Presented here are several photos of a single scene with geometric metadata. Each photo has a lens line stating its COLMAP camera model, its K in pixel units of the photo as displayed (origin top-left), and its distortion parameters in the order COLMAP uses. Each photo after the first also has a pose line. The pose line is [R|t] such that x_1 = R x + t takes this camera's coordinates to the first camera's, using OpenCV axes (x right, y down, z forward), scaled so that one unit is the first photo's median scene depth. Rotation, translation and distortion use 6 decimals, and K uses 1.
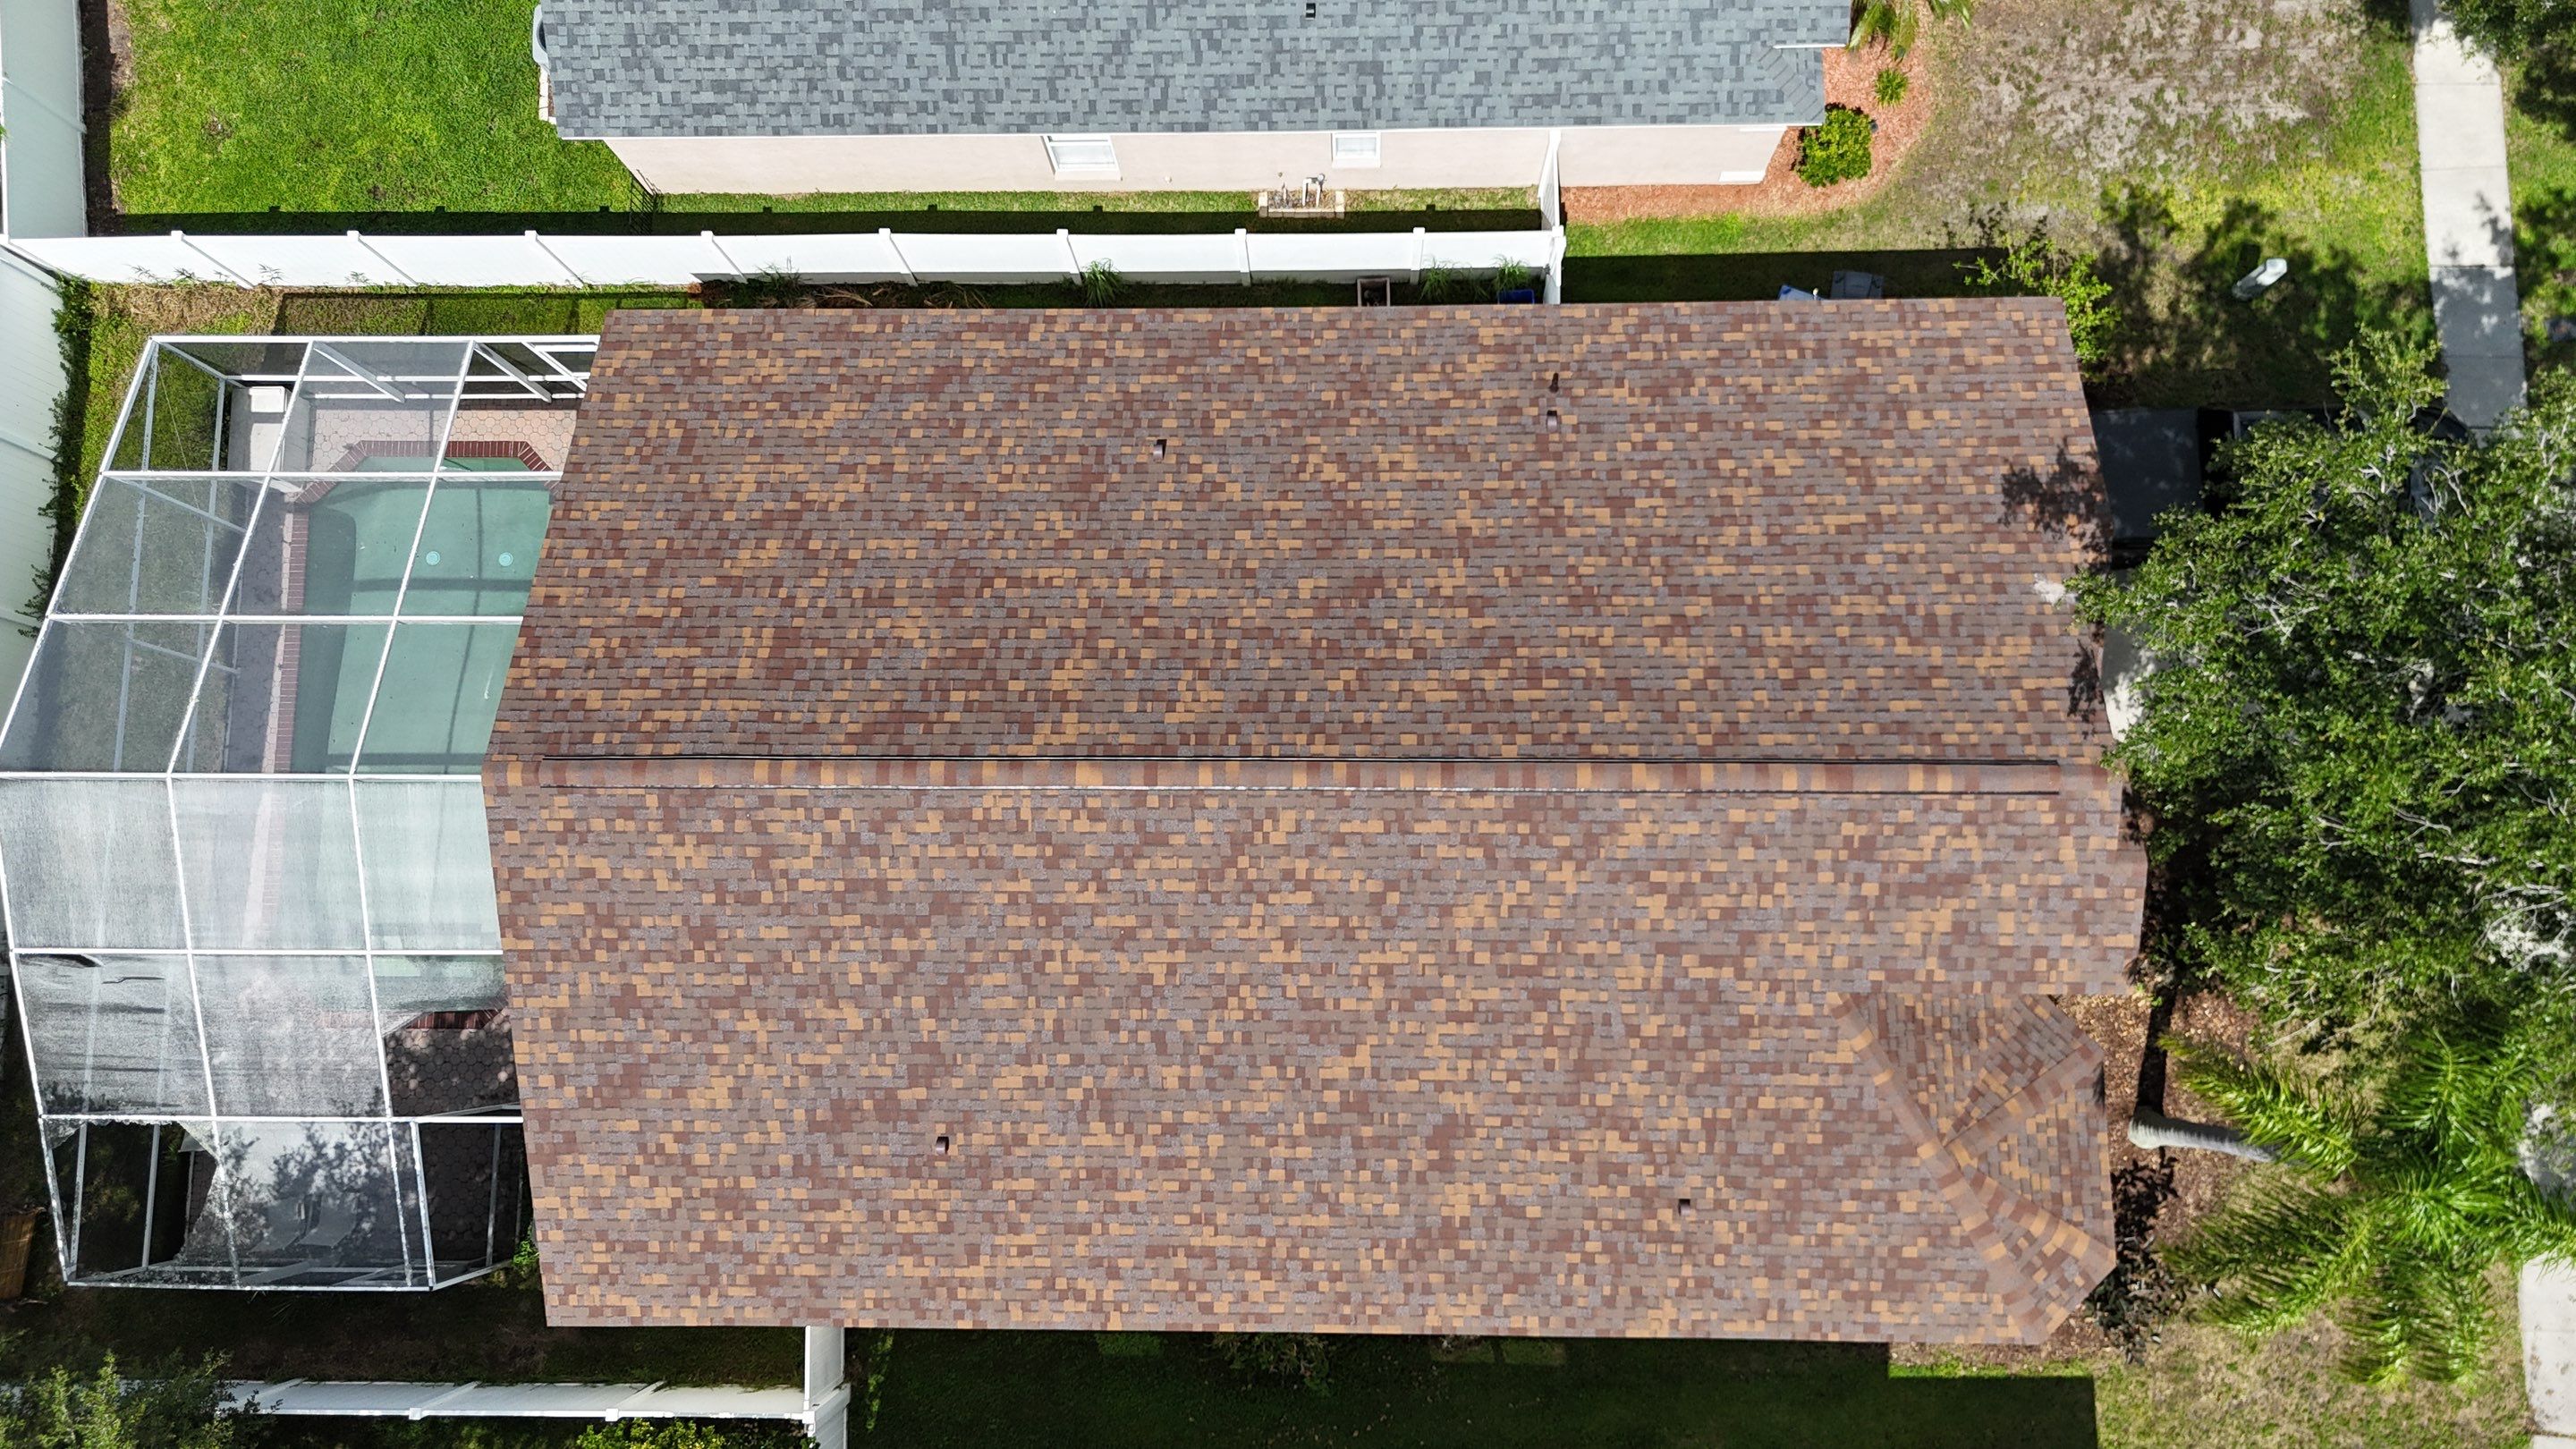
lens RADIAL K [[1922.4, 0, 1284.7], [0, 1922.4, 727.7], [0, 0, 1]] dist [0.030451, -0.009654]
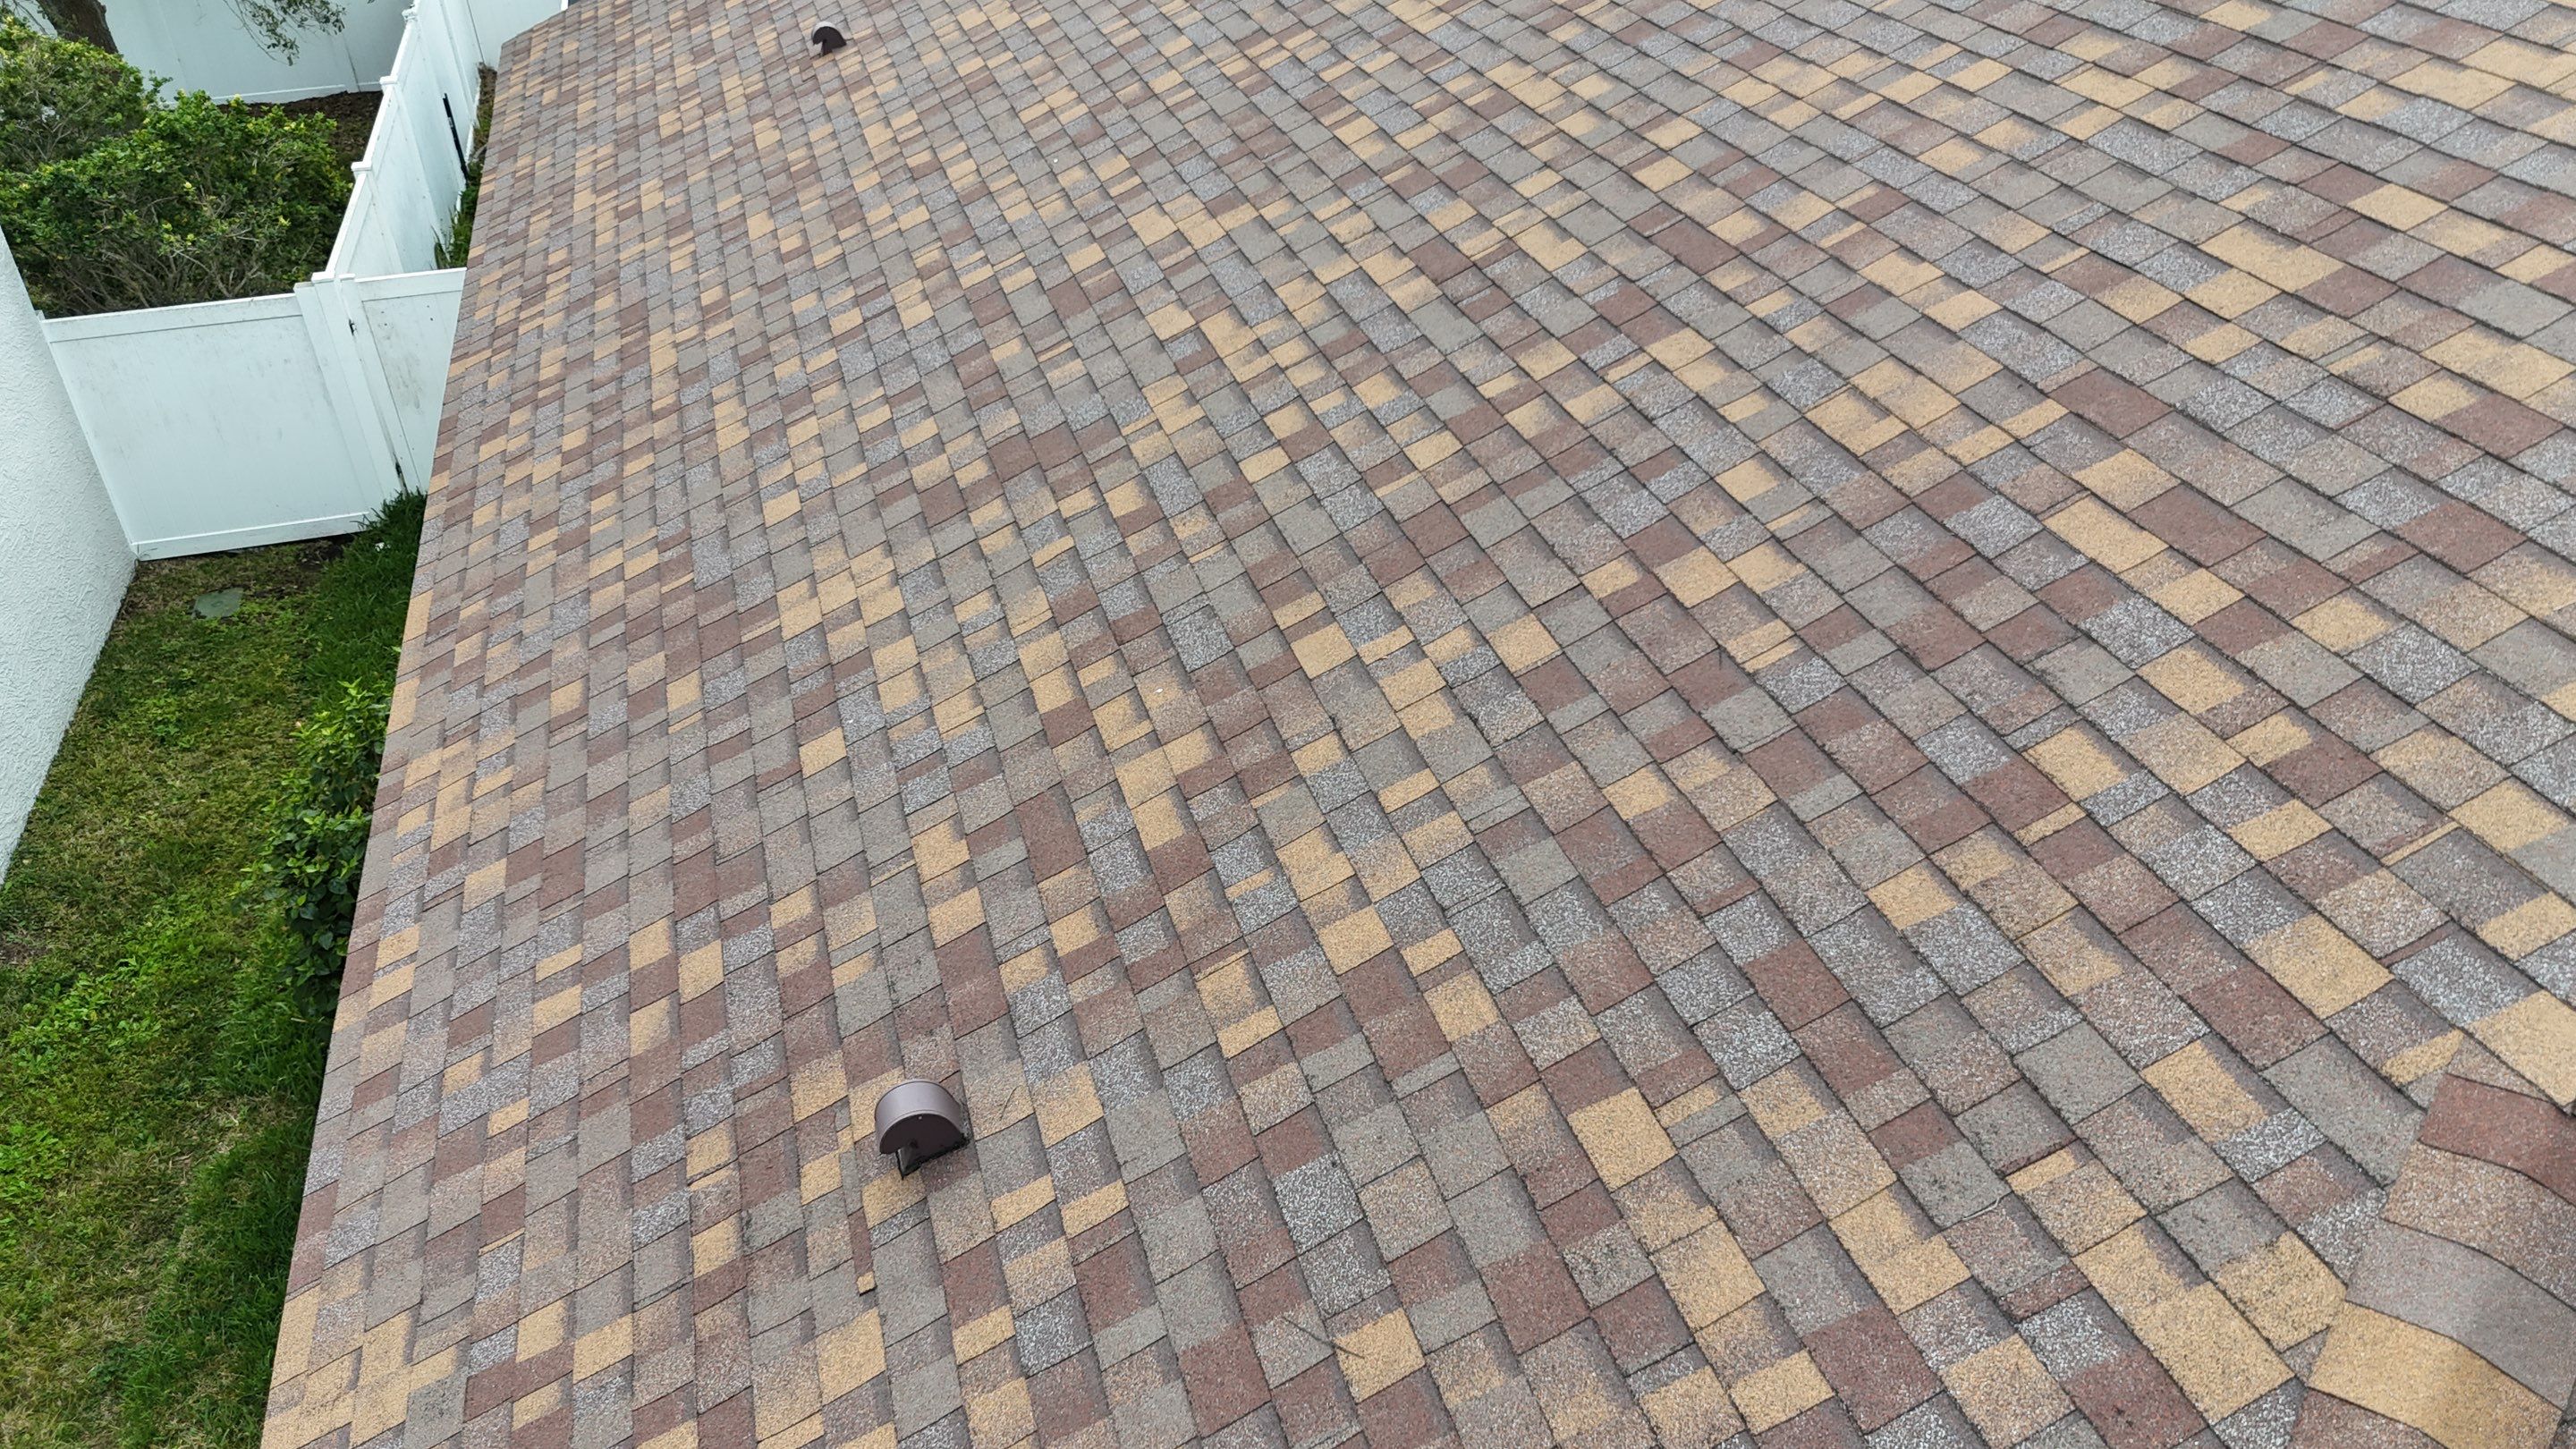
lens RADIAL K [[1922.4, 0, 1284.8], [0, 1922.4, 724.5], [0, 0, 1]] dist [0.030451, -0.009654]
pose [[0.291385, 0.553807, -0.779995, 0.338378], [-0.944758, 0.294533, -0.143813, 0.227361], [0.150090, 0.778812, 0.609037, 0.845929]]
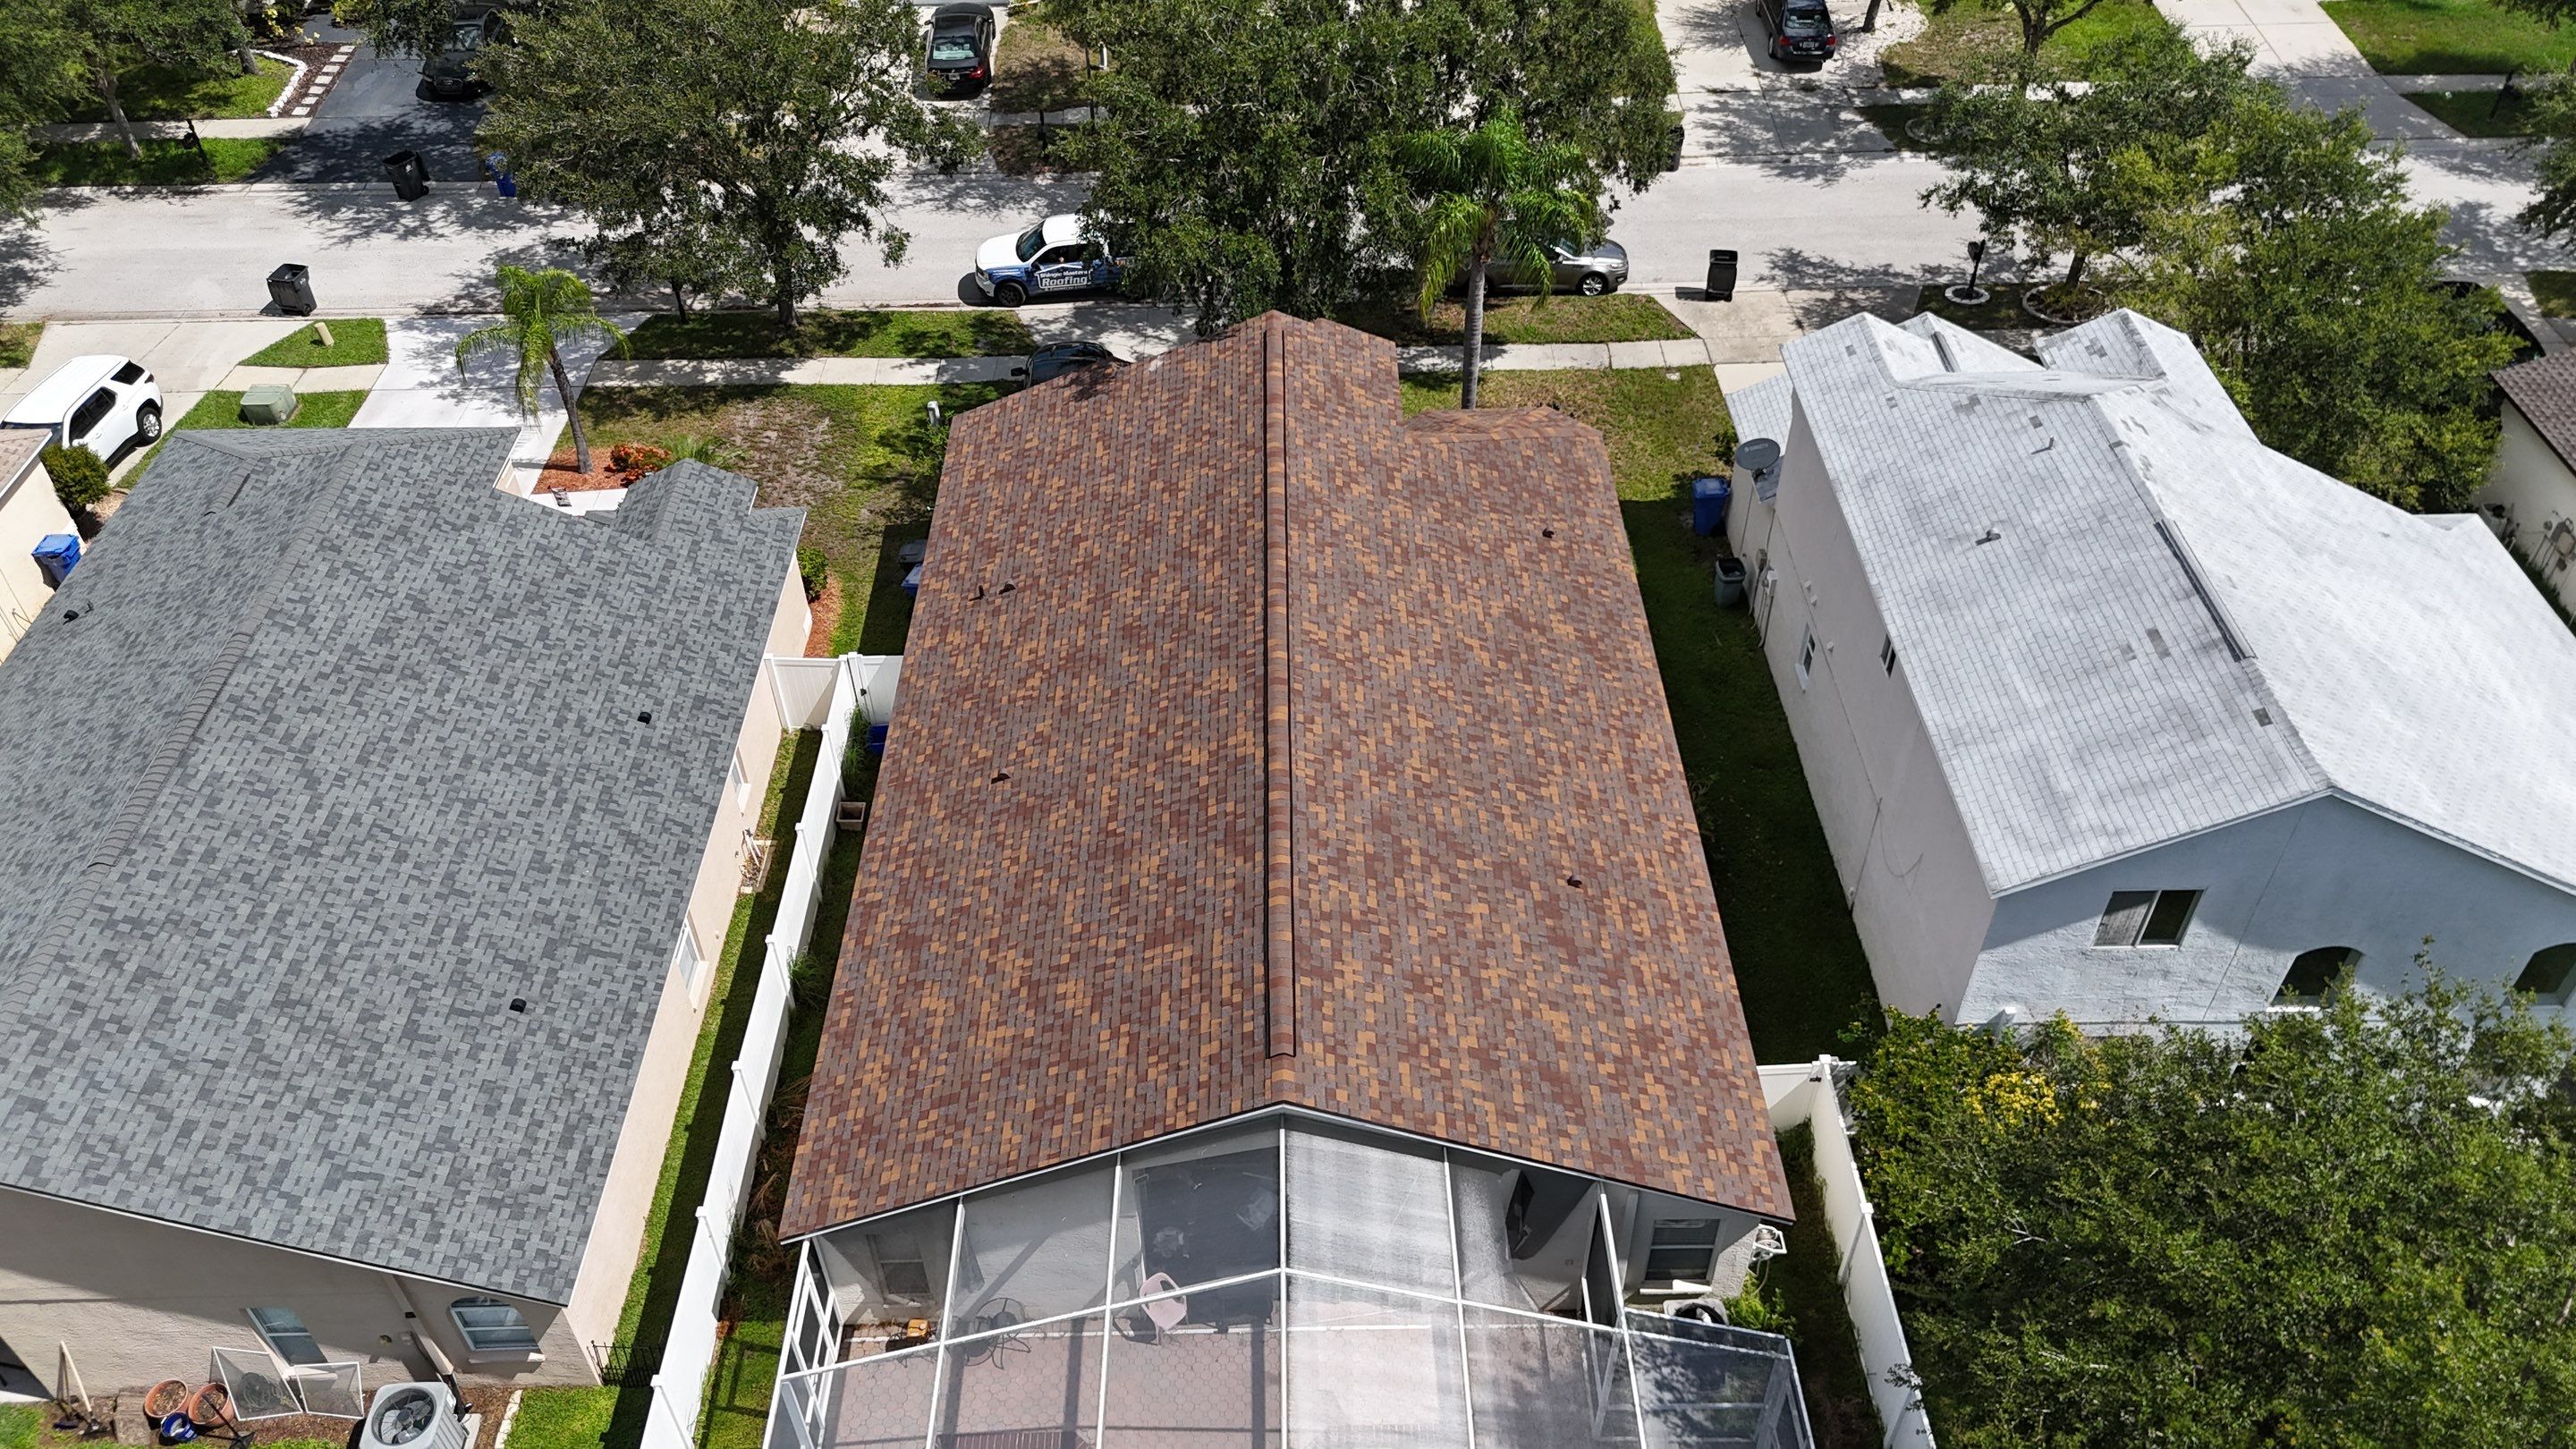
lens RADIAL K [[1922.4, 0, 1287.7], [0, 1922.4, 723.6], [0, 0, 1]] dist [0.030451, -0.009654]
pose [[-0.019298, -0.638605, 0.769292, -1.044153], [0.991278, 0.088107, 0.098006, -0.090751], [-0.130367, 0.764474, 0.631335, 0.180221]]
